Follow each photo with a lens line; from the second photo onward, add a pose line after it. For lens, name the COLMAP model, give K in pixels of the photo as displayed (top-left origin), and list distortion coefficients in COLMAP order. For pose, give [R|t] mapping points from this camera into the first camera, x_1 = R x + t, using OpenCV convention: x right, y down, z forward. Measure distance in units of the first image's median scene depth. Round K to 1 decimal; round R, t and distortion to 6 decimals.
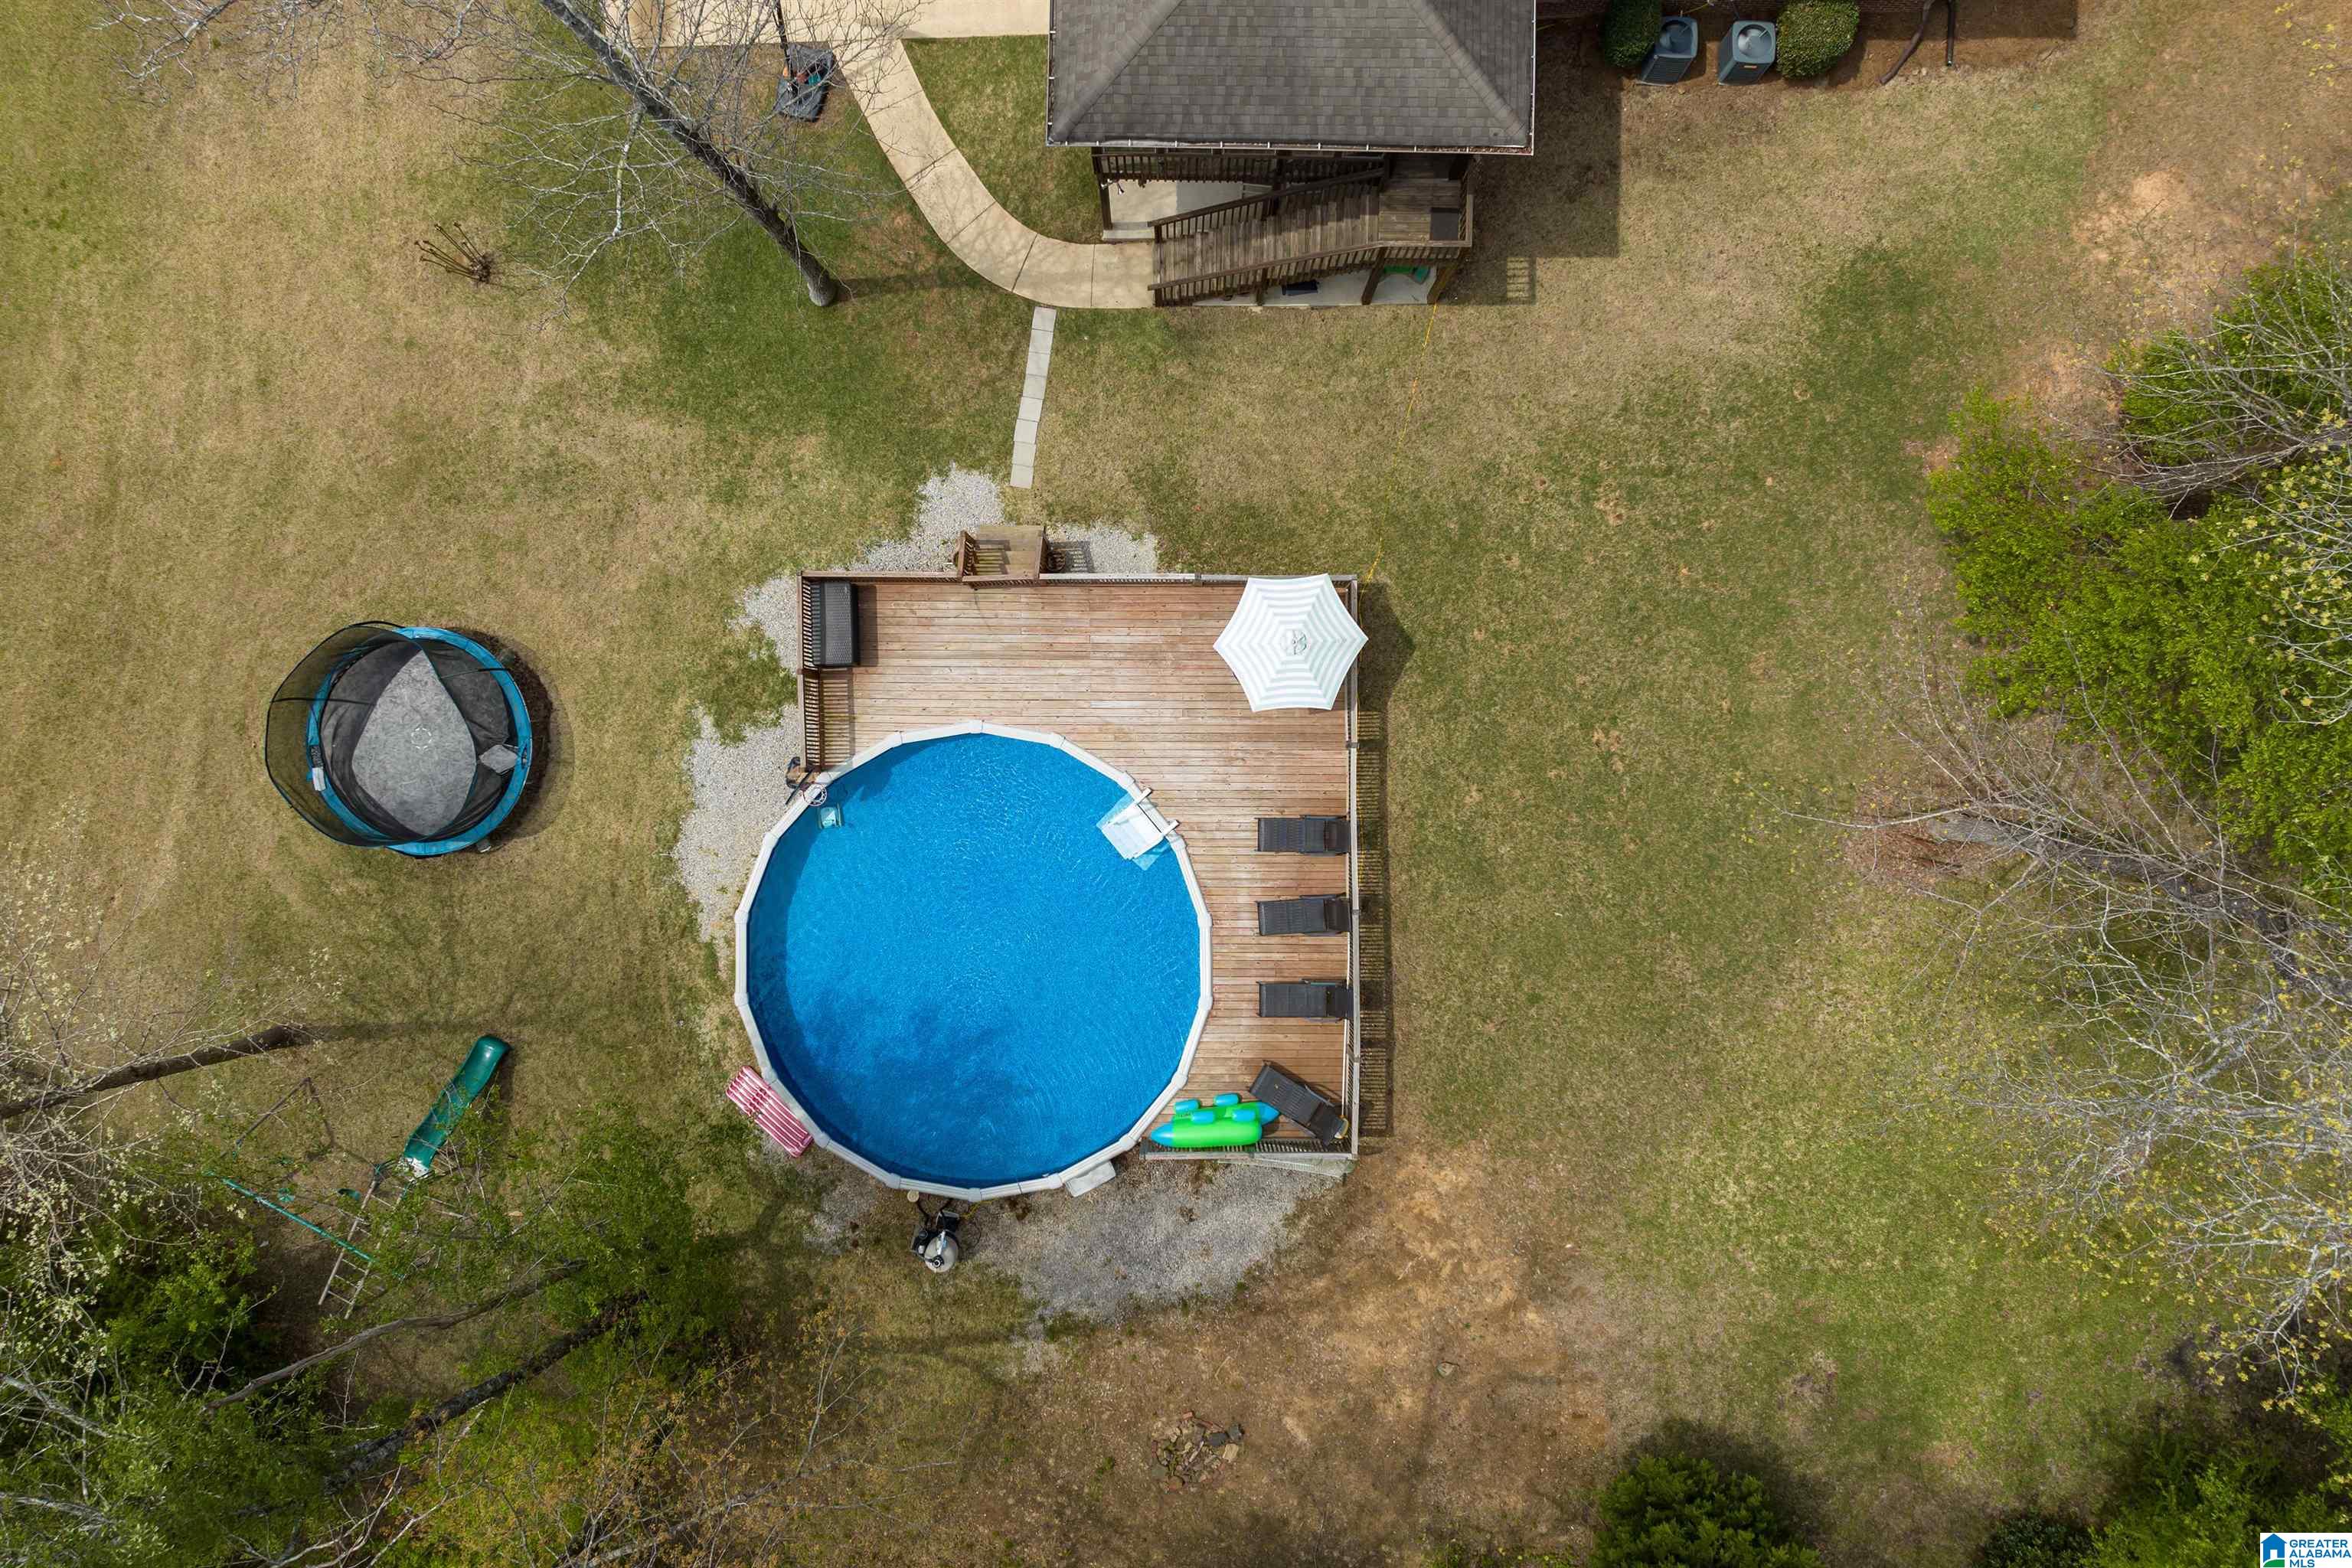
lens RADIAL K [[1649.5, 0, 1176.1], [0, 1649.5, 746.6], [0, 0, 1]] dist [-0.047012, 0.023834]
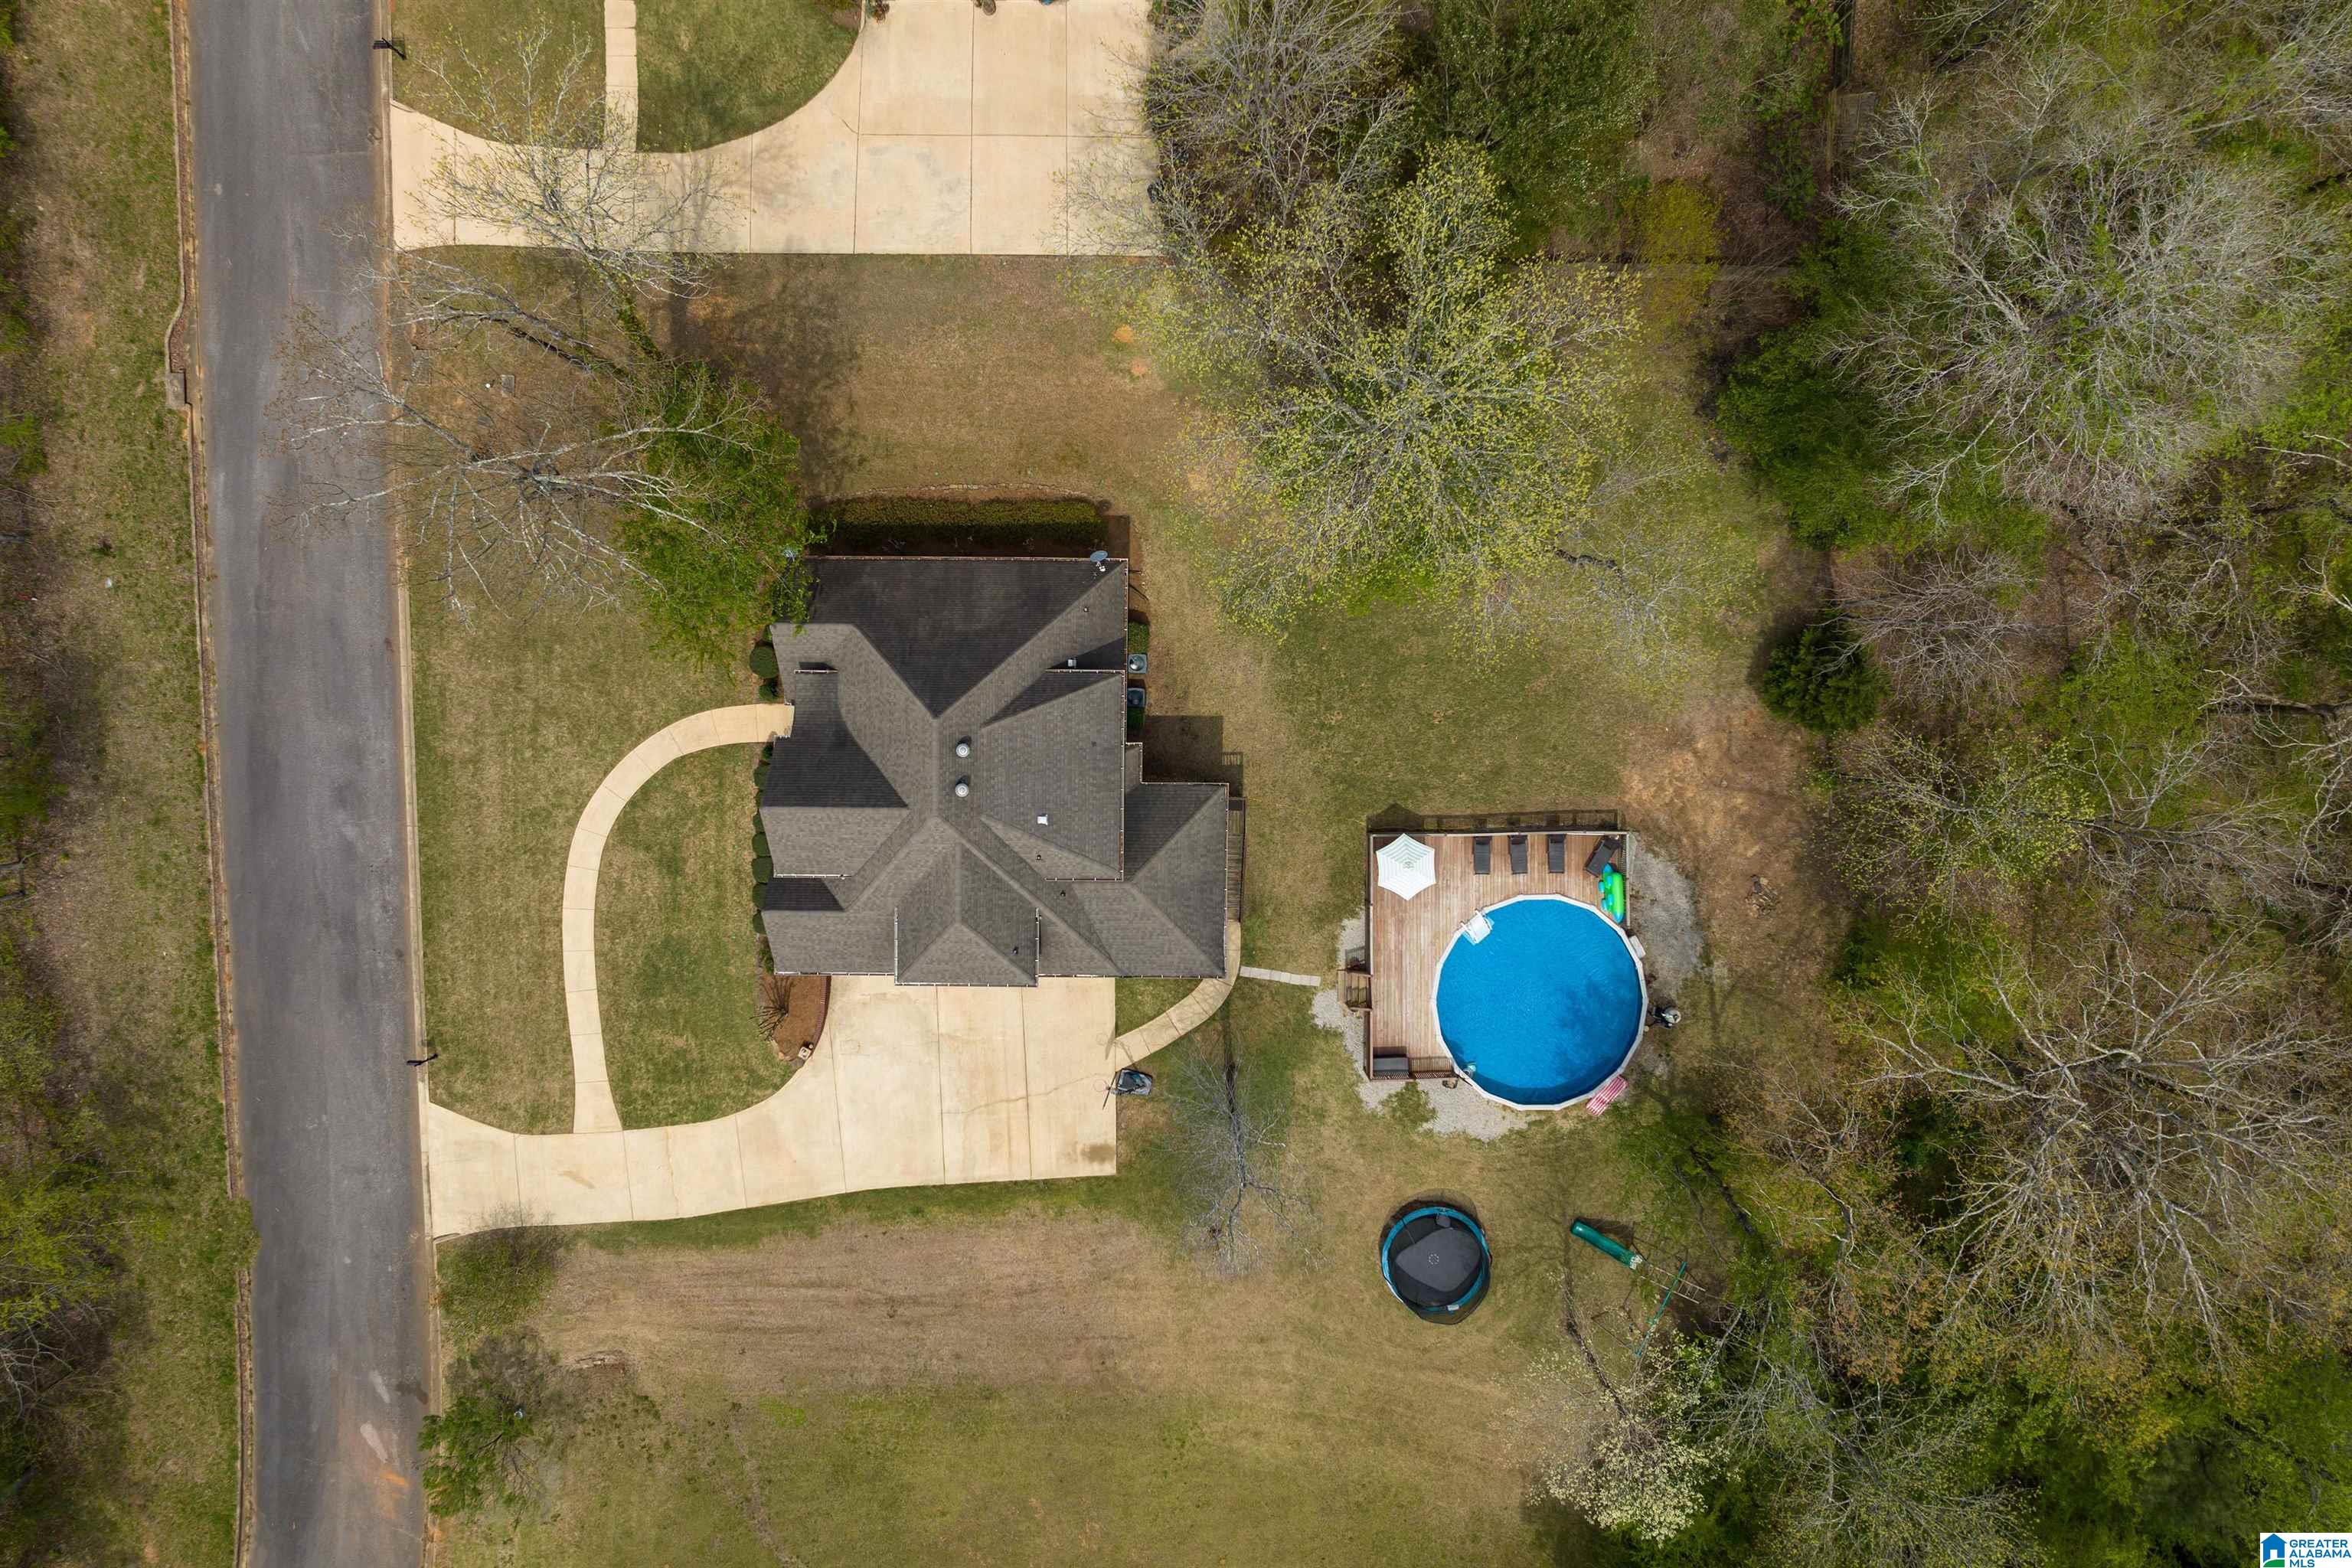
lens RADIAL K [[1654.1, 0, 1176.0], [0, 1654.1, 784.0], [0, 0, 1]] dist [-0.036780, -0.004318]
pose [[-0.007926, -0.999947, -0.006531, 0.183265], [0.999919, -0.007860, -0.009972, -0.325221], [0.009920, -0.006610, 0.999929, -1.191070]]
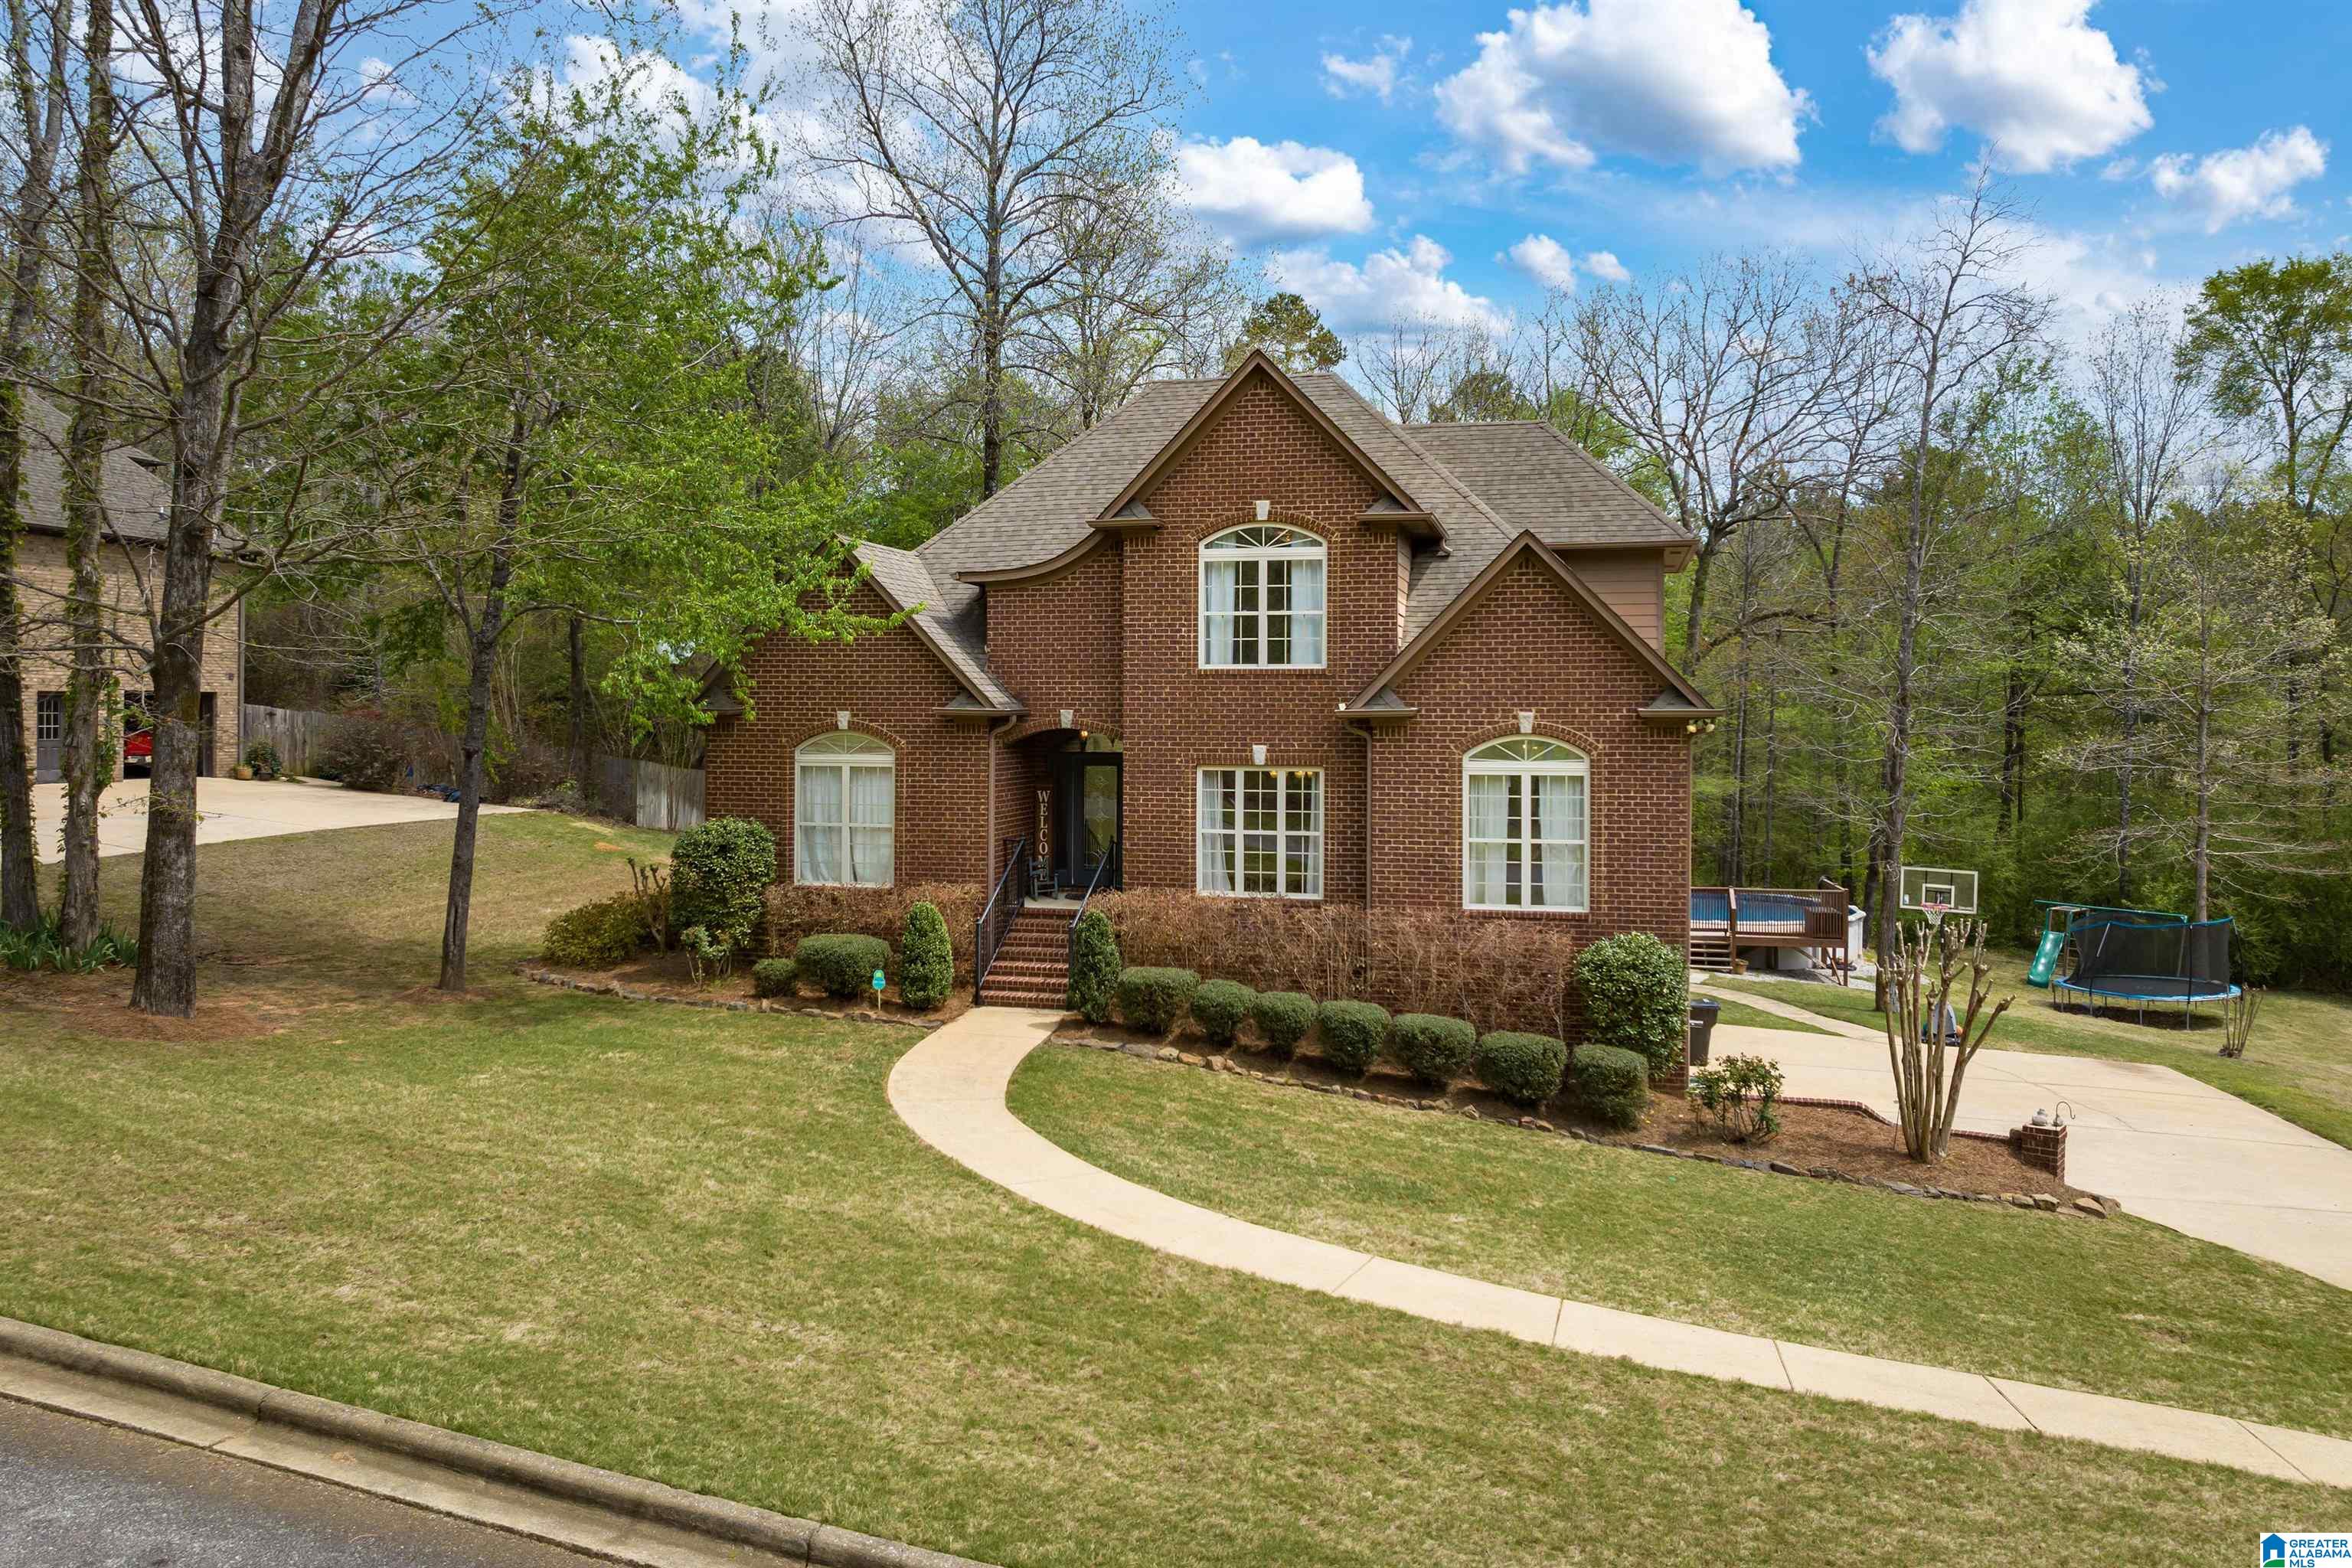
lens RADIAL K [[1652.2, 0, 1180.9], [0, 1652.2, 693.4], [0, 0, 1]] dist [-0.032036, -0.000854]
pose [[-0.973397, 0.002643, 0.229110, 0.011232], [0.229122, 0.006095, 0.973379, -1.549287], [0.001176, 0.999978, -0.006538, 0.775952]]
